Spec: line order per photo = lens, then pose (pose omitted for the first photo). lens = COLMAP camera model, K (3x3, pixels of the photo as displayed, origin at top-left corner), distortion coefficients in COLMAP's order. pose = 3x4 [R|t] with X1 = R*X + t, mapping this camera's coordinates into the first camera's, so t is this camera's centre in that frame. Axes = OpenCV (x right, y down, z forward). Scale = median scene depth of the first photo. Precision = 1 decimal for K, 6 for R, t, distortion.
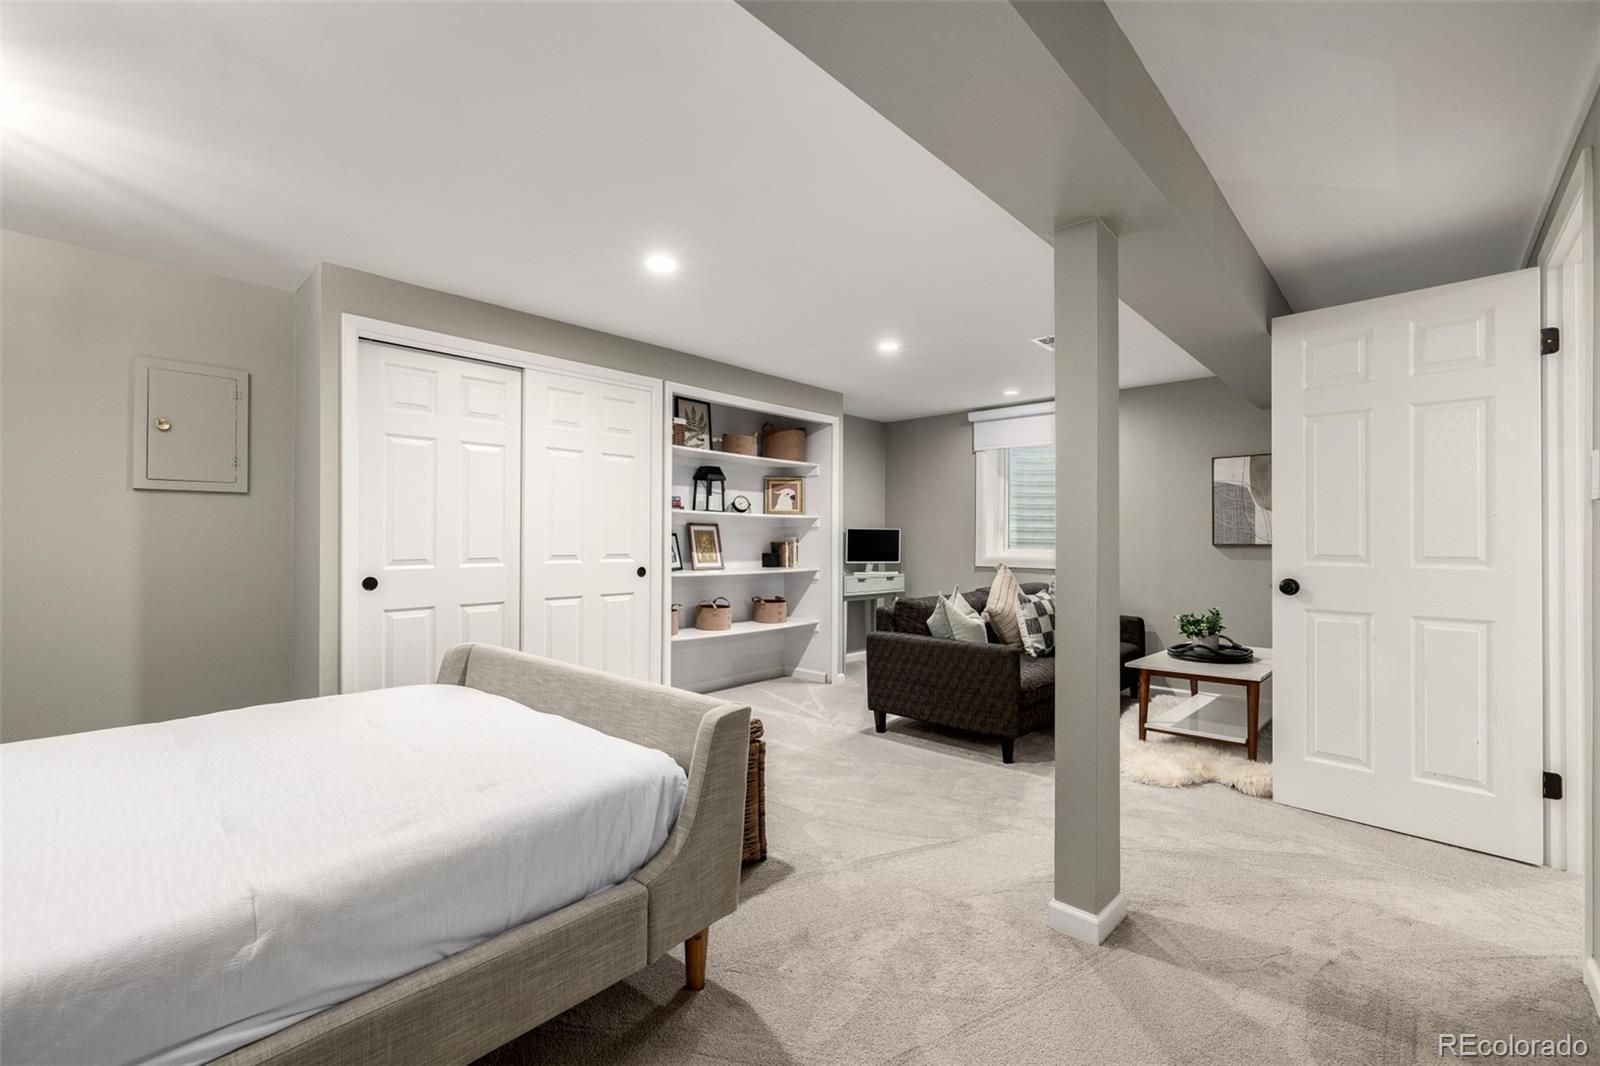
lens RADIAL K [[667.0, 0, 797.7], [0, 667.0, 532.3], [0, 0, 1]] dist [0.000839, -0.000030]
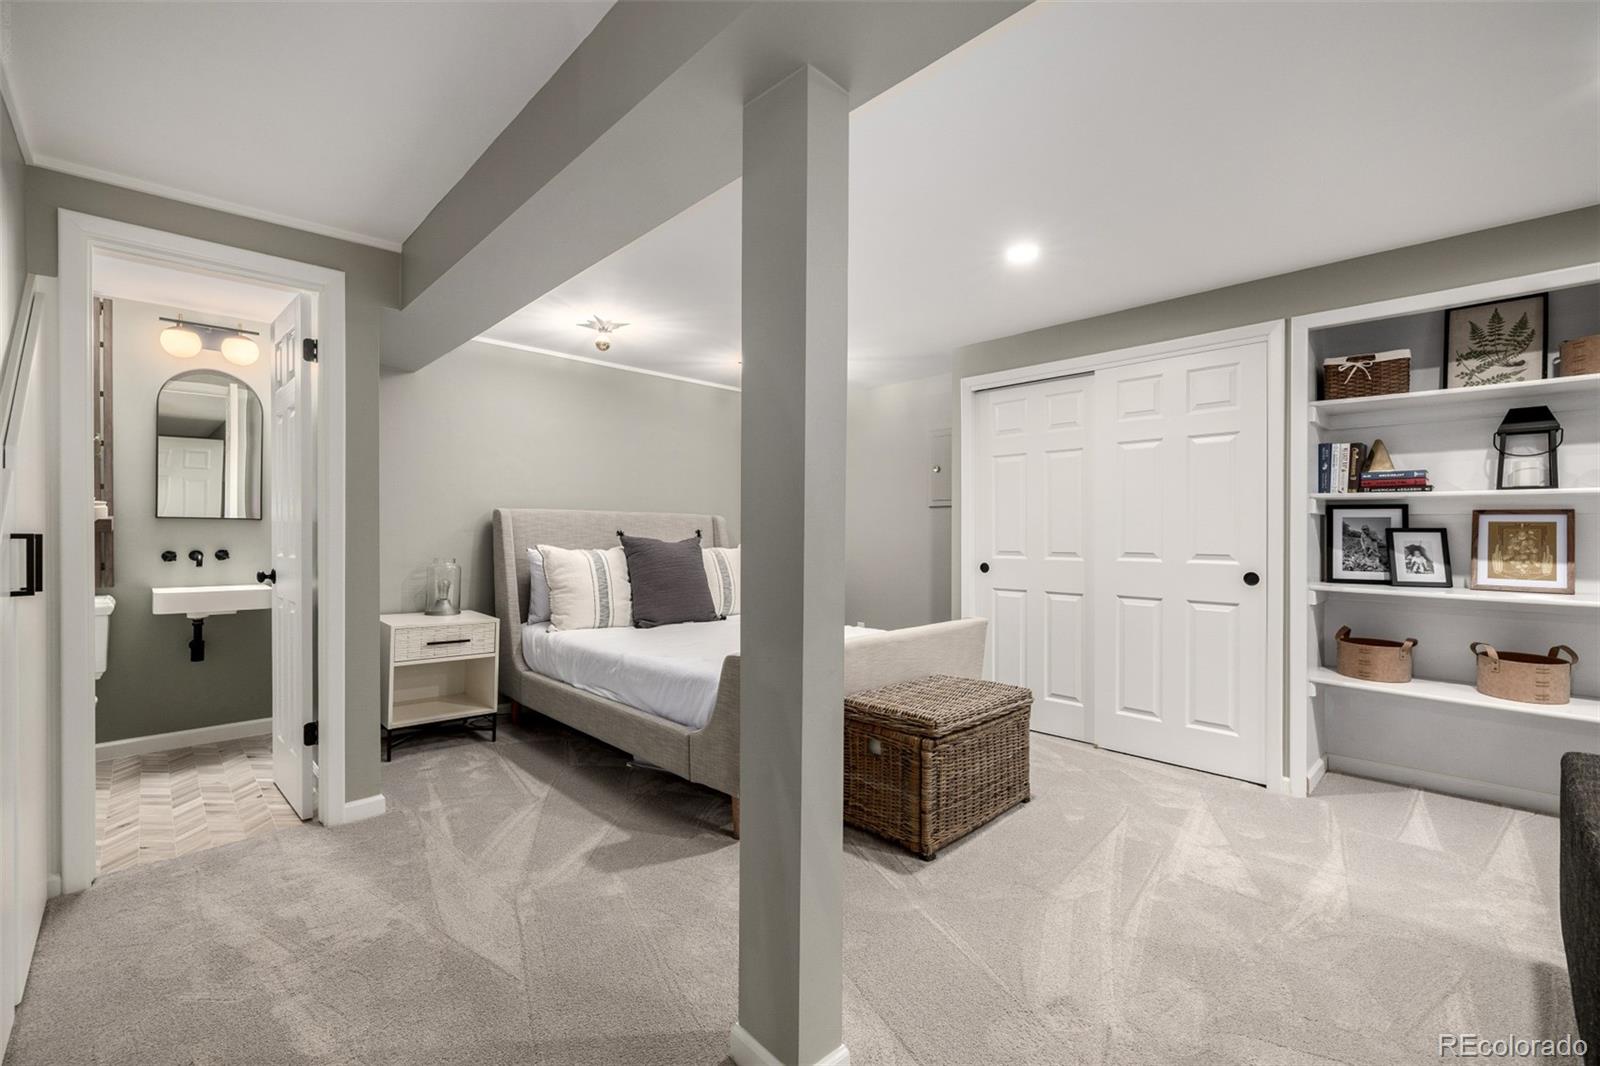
lens RADIAL K [[667.0, 0, 797.7], [0, 667.0, 532.3], [0, 0, 1]] dist [0.000839, -0.000030]
pose [[-0.035392, -0.002963, -0.999369, 0.456857], [0.005435, 0.999980, -0.003157, 0.004138], [0.999359, -0.005543, -0.035375, 0.411016]]
